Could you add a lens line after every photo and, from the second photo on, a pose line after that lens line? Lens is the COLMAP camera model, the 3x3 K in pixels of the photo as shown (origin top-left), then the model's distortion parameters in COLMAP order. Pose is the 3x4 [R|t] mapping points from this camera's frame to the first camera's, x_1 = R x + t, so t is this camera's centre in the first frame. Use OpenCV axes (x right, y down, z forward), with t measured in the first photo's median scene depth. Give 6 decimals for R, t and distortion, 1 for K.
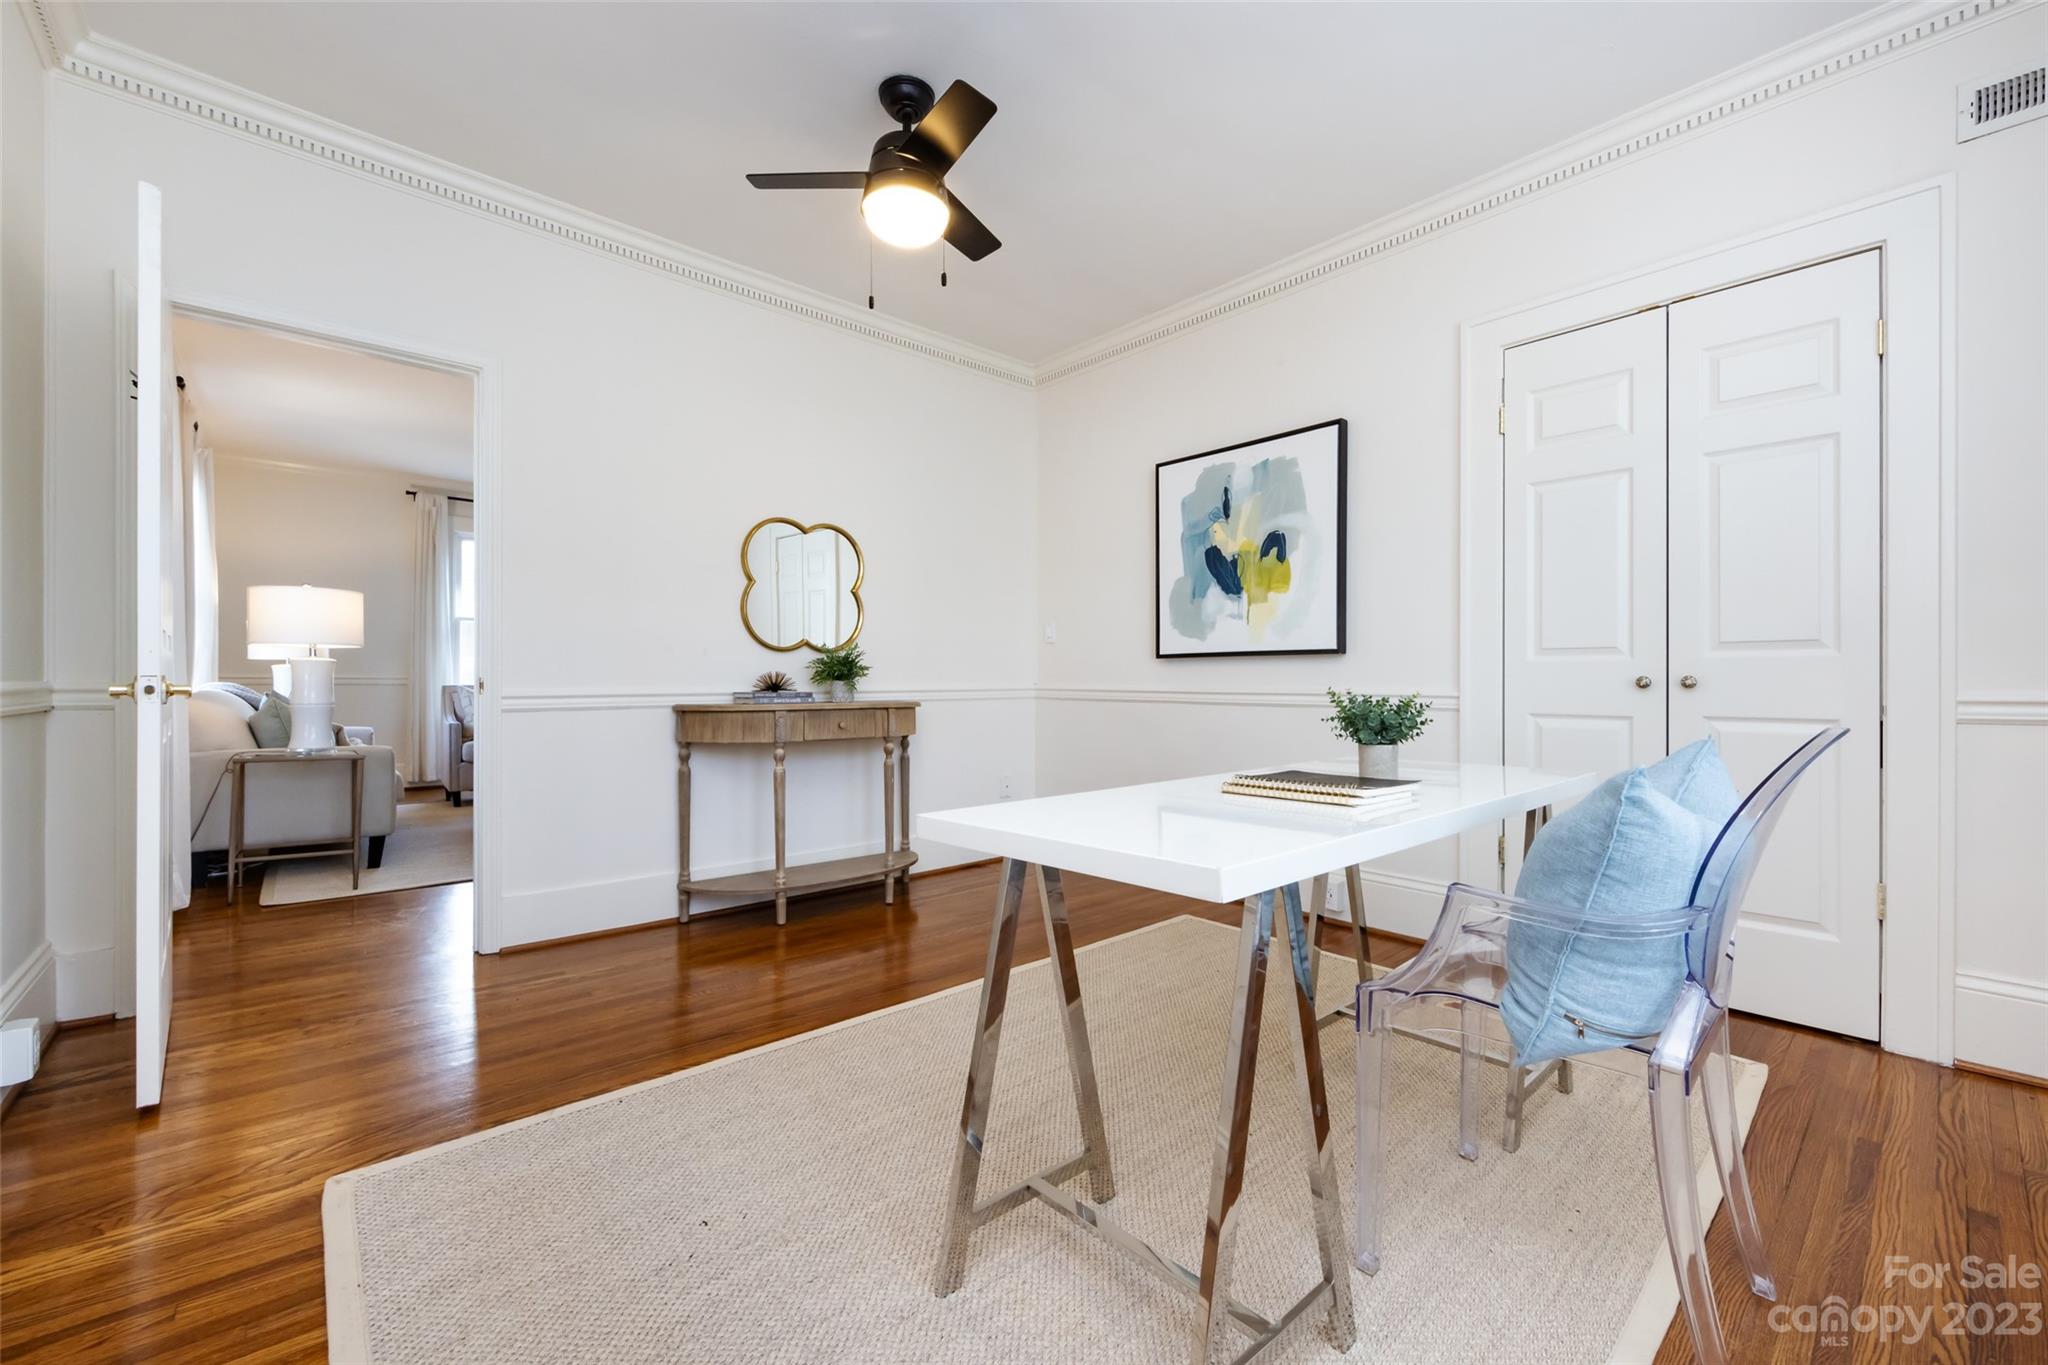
lens RADIAL K [[805.3, 0, 1026.3], [0, 805.3, 677.9], [0, 0, 1]] dist [0.000753, 0.000194]
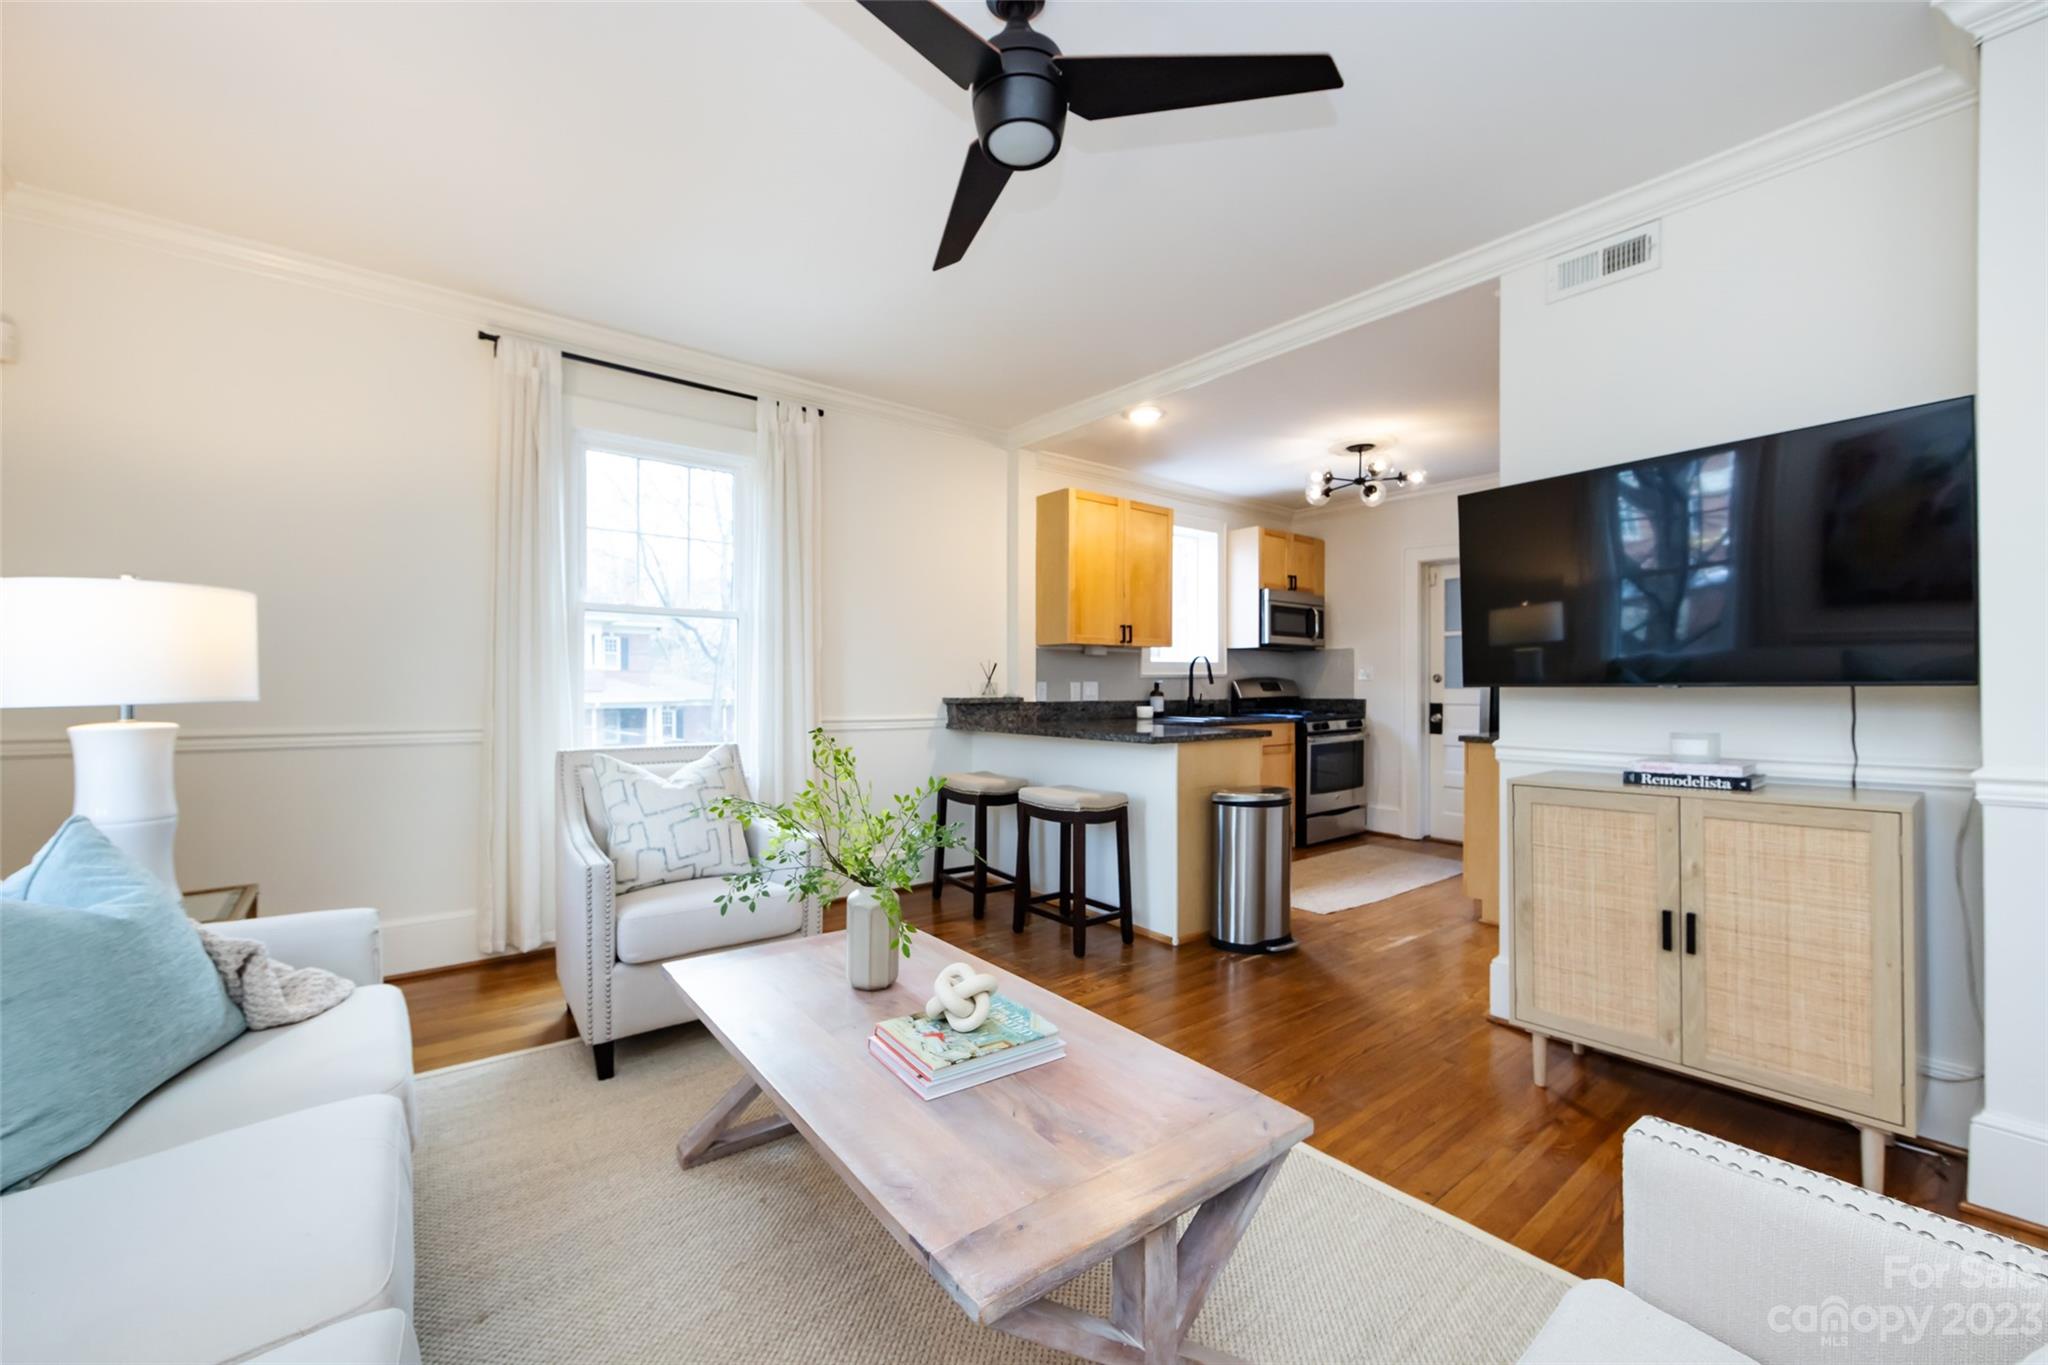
lens RADIAL K [[805.3, 0, 1019.6], [0, 805.3, 687.2], [0, 0, 1]] dist [0.000753, 0.000194]
pose [[0.998141, -0.005865, -0.060660, -0.434083], [0.005538, 0.999969, -0.005546, -0.021272], [0.060690, 0.005200, 0.998143, 0.559930]]
